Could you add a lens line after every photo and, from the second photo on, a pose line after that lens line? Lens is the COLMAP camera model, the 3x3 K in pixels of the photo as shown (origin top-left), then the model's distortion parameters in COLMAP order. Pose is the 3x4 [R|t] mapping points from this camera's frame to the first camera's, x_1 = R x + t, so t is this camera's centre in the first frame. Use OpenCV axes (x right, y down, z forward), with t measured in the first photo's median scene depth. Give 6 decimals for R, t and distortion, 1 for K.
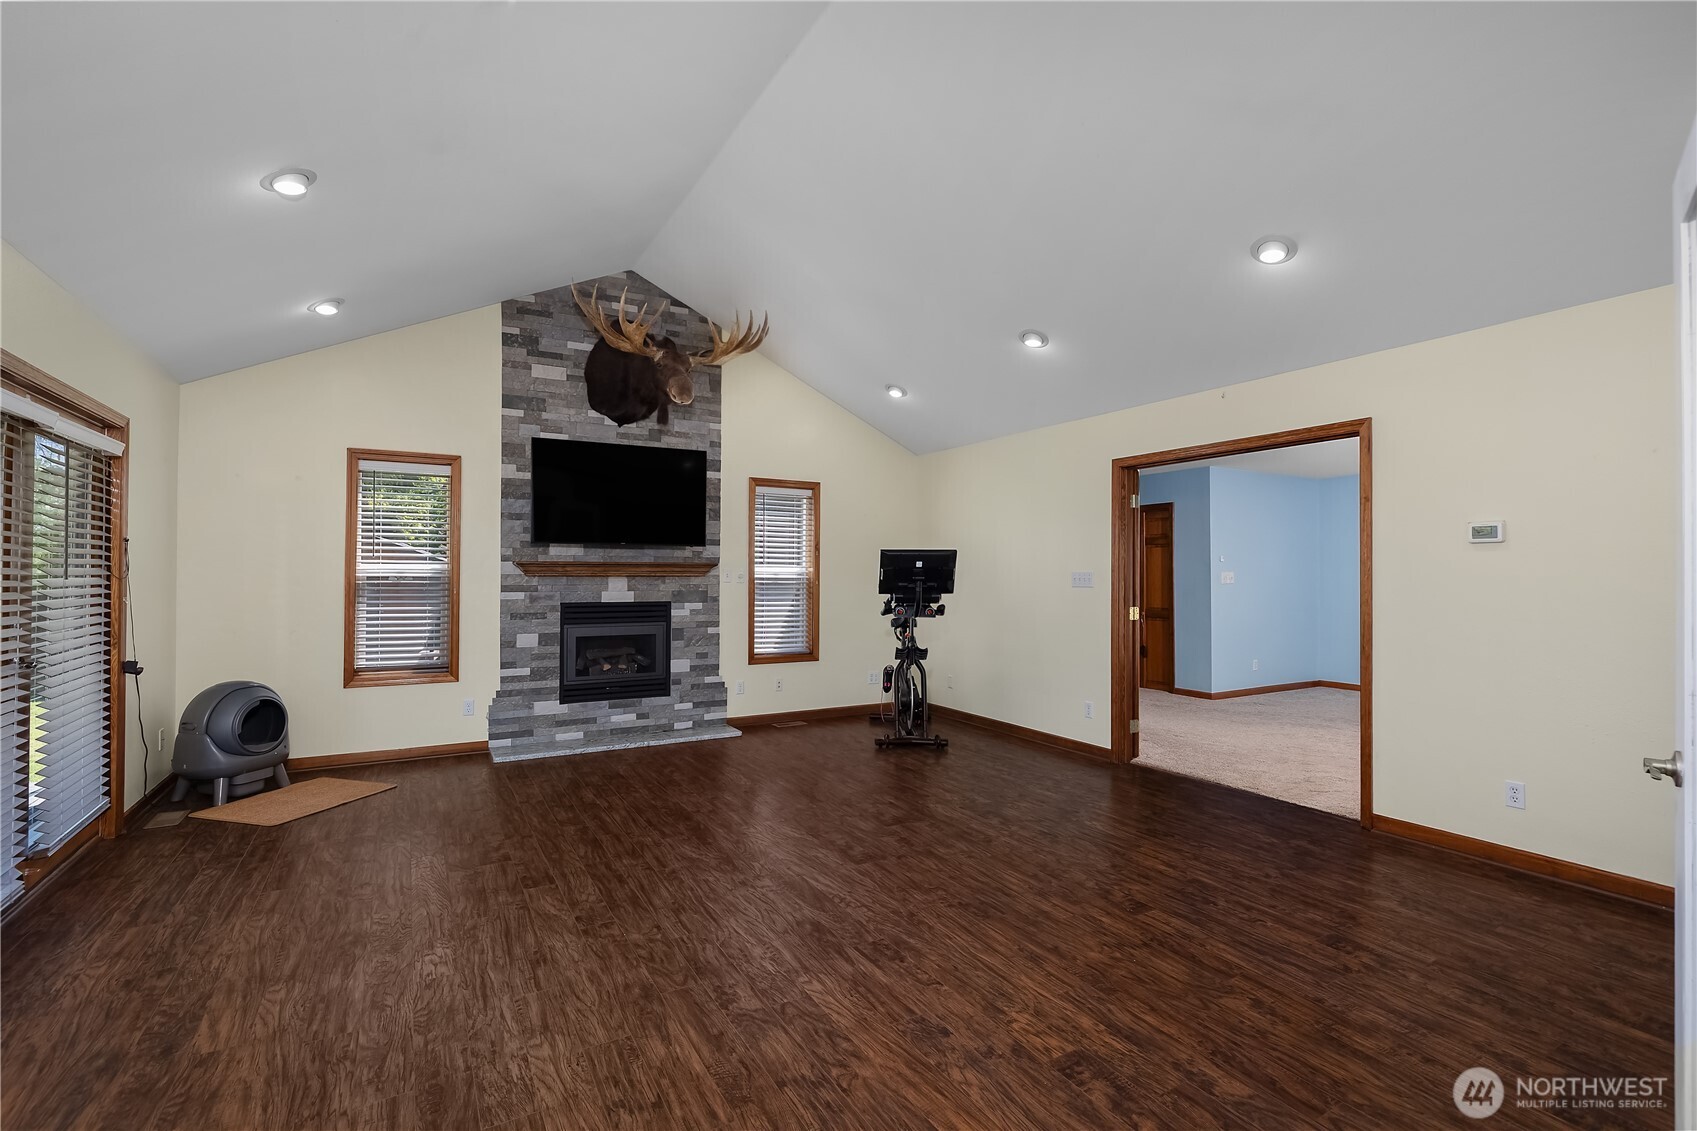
lens RADIAL K [[792.1, 0, 846.7], [0, 792.1, 570.1], [0, 0, 1]] dist [0.000304, 0.000512]
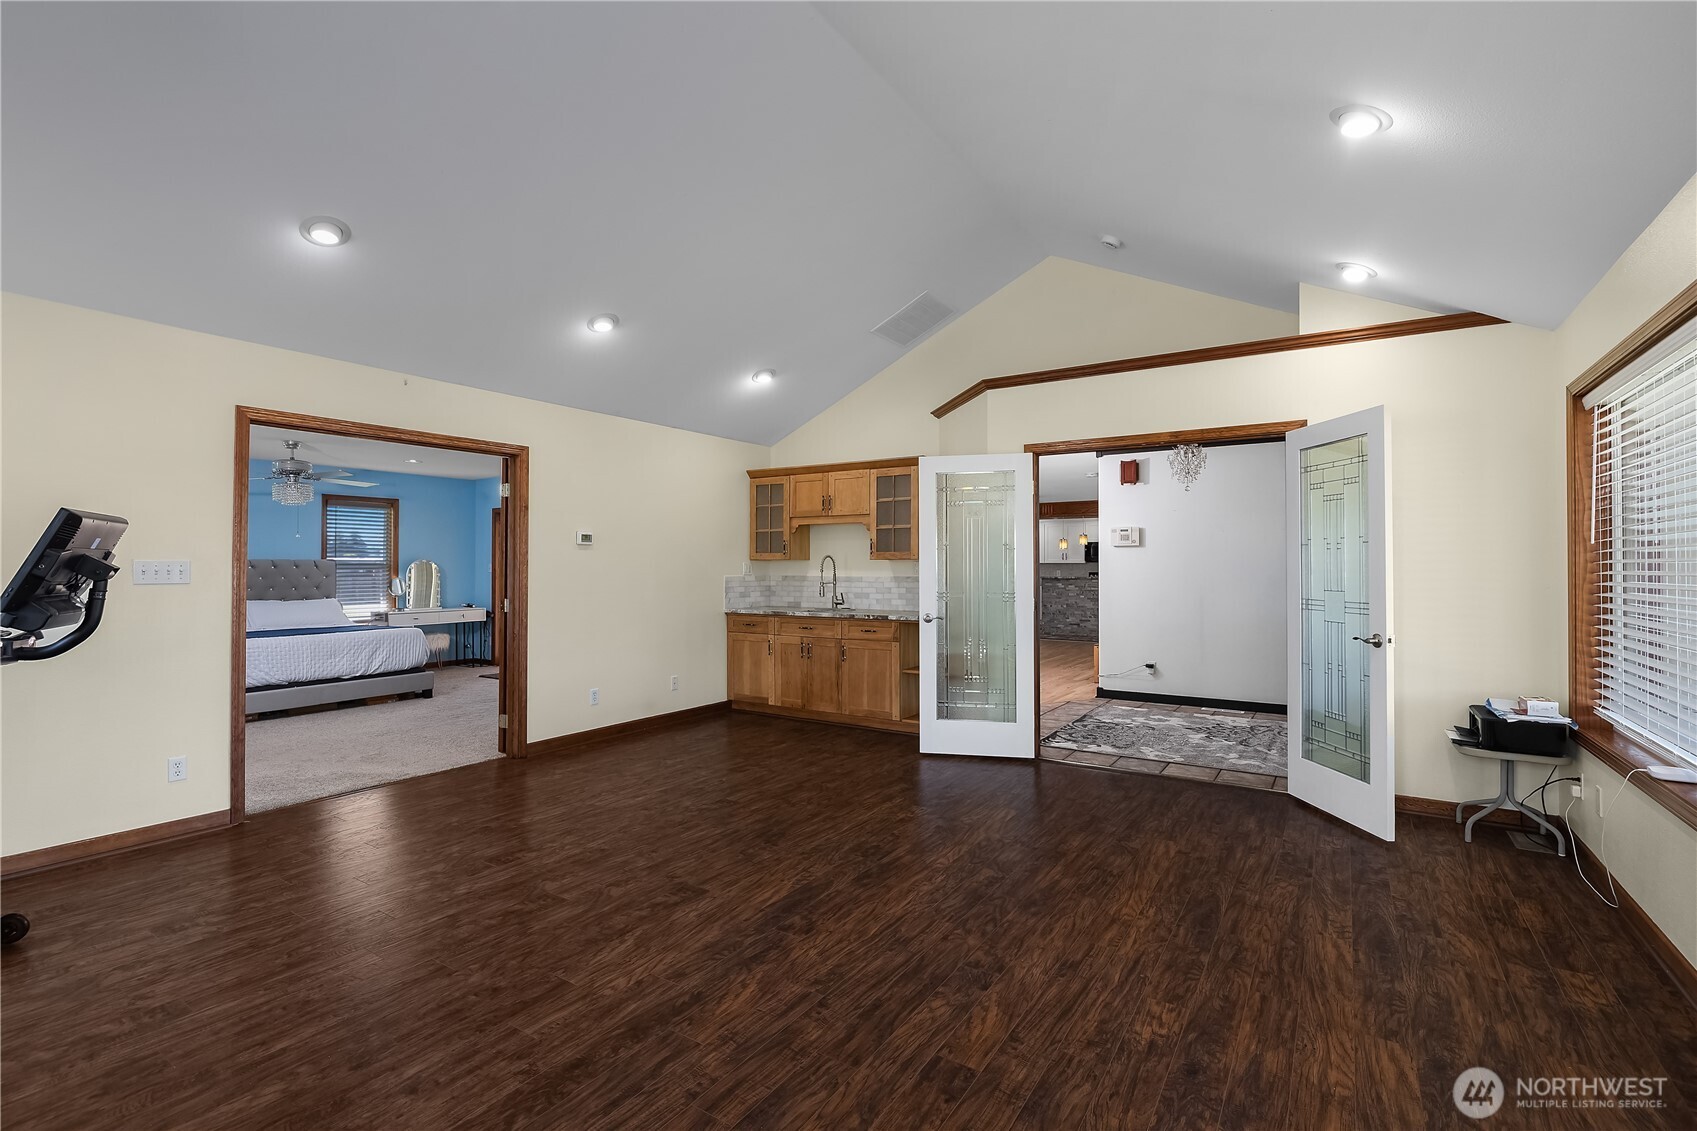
lens RADIAL K [[792.1, 0, 845.9], [0, 792.1, 562.4], [0, 0, 1]] dist [0.000304, 0.000512]
pose [[-0.481811, 0.003292, 0.876269, -1.001142], [-0.008679, 0.999926, -0.008529, 0.012413], [-0.876232, -0.011714, -0.481746, 1.549258]]
